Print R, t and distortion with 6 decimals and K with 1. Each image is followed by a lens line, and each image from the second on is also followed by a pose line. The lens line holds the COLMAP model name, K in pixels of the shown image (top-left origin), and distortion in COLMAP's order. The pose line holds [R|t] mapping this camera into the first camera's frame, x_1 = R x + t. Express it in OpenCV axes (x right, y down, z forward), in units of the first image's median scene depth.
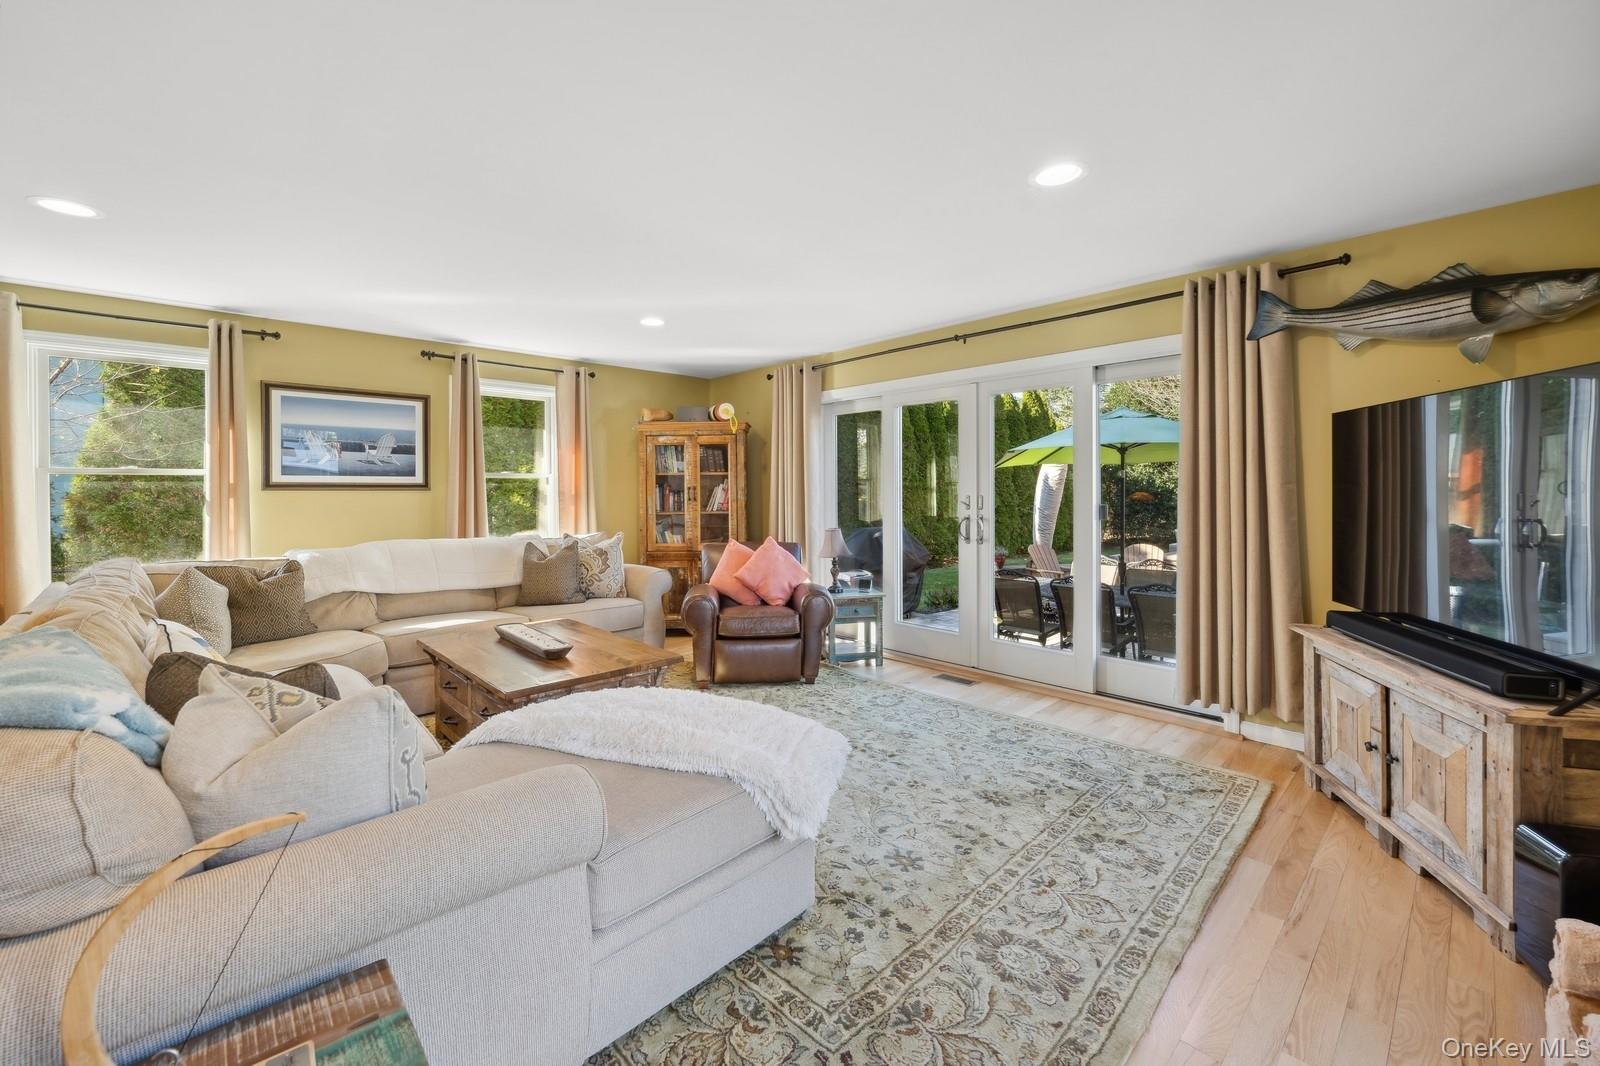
lens RADIAL K [[645.9, 0, 817.1], [0, 645.9, 495.6], [0, 0, 1]] dist [0.002096, -0.000480]
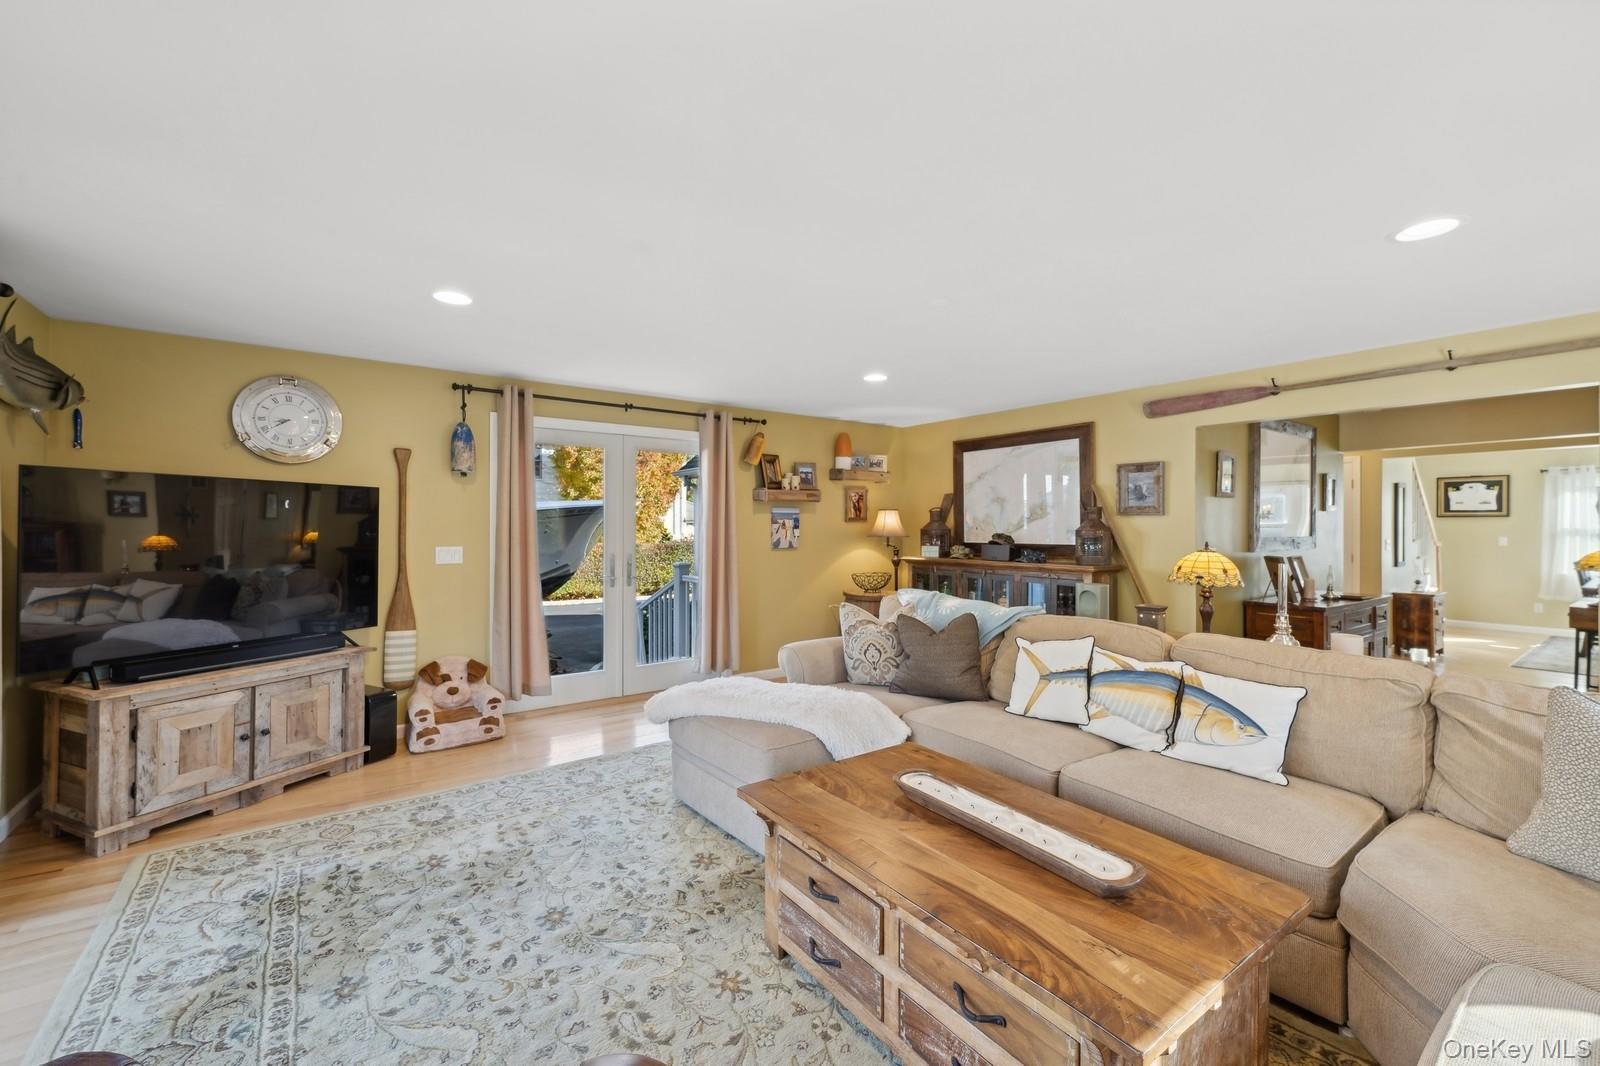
lens RADIAL K [[645.9, 0, 791.4], [0, 645.9, 531.5], [0, 0, 1]] dist [0.002096, -0.000480]
pose [[-0.985890, -0.001090, 0.167389, -0.476357], [0.000928, 0.999928, 0.011974, -0.051997], [-0.167390, 0.011961, -0.985818, 2.091948]]
